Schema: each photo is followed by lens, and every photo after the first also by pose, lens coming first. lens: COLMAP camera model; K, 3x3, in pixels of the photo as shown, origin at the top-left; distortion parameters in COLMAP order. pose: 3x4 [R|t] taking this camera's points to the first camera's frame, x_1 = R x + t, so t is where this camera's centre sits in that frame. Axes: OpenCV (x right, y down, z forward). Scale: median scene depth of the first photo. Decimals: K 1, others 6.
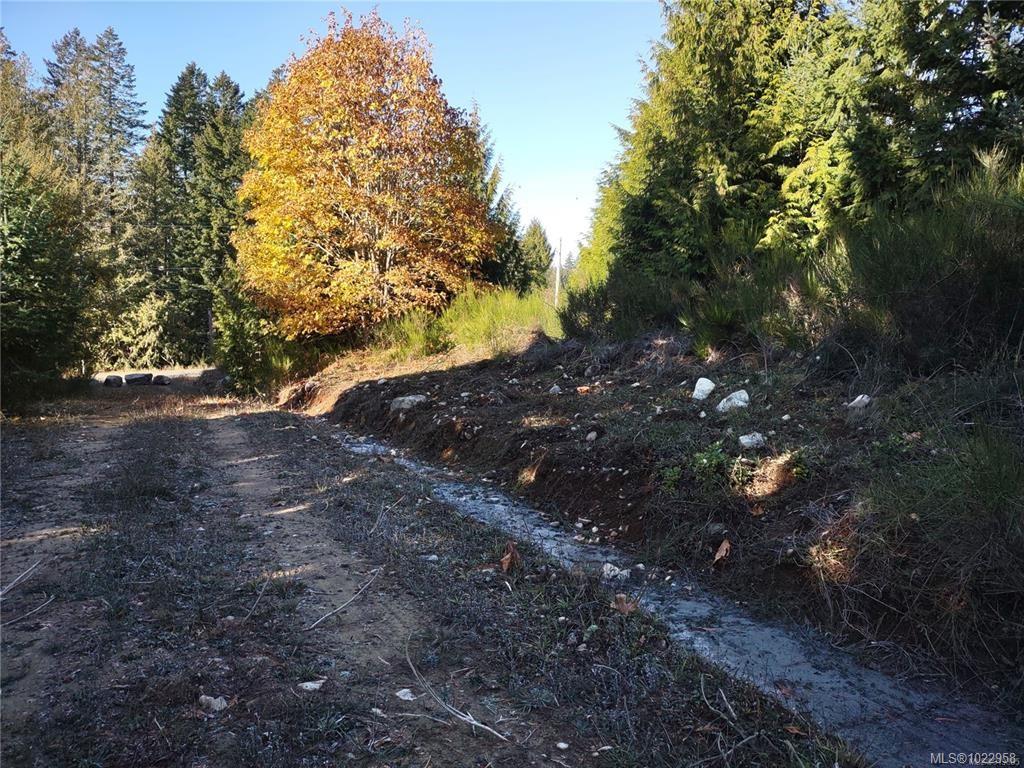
lens RADIAL K [[775.6, 0, 515.9], [0, 775.6, 363.2], [0, 0, 1]] dist [0.070426, -0.086162]
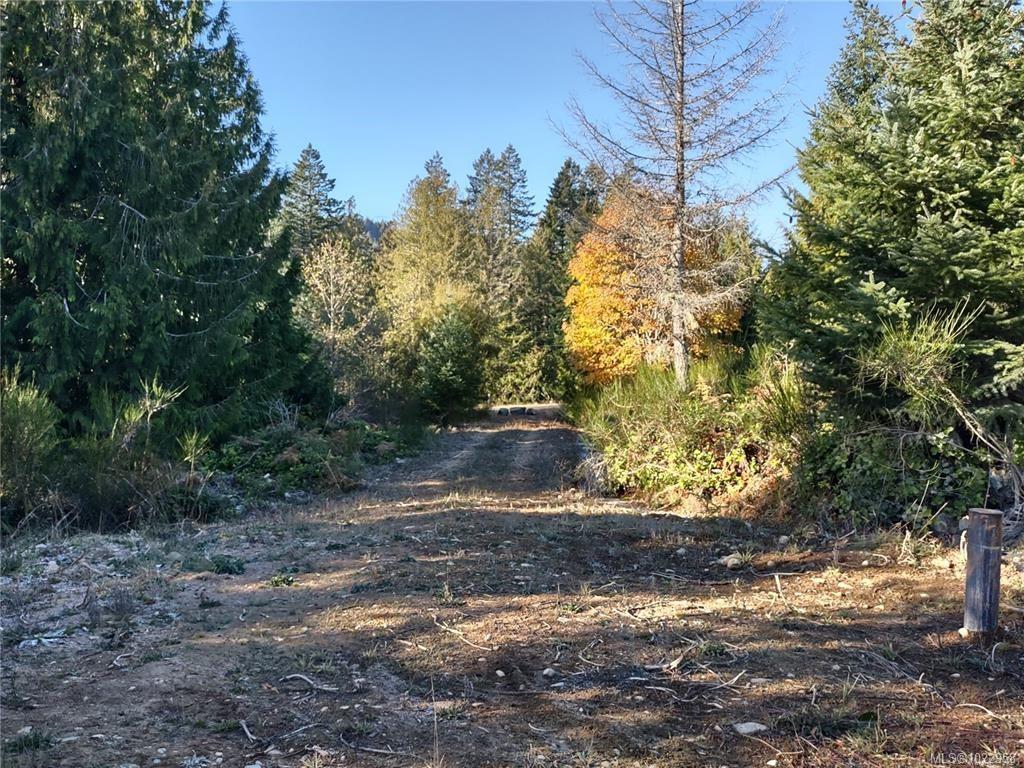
lens RADIAL K [[775.6, 0, 505.3], [0, 775.6, 381.8], [0, 0, 1]] dist [0.070426, -0.086162]
pose [[0.882597, -0.002584, -0.470123, 0.179987], [-0.006739, 0.999813, -0.018147, -0.006632], [0.470082, 0.019185, 0.882414, -0.299241]]
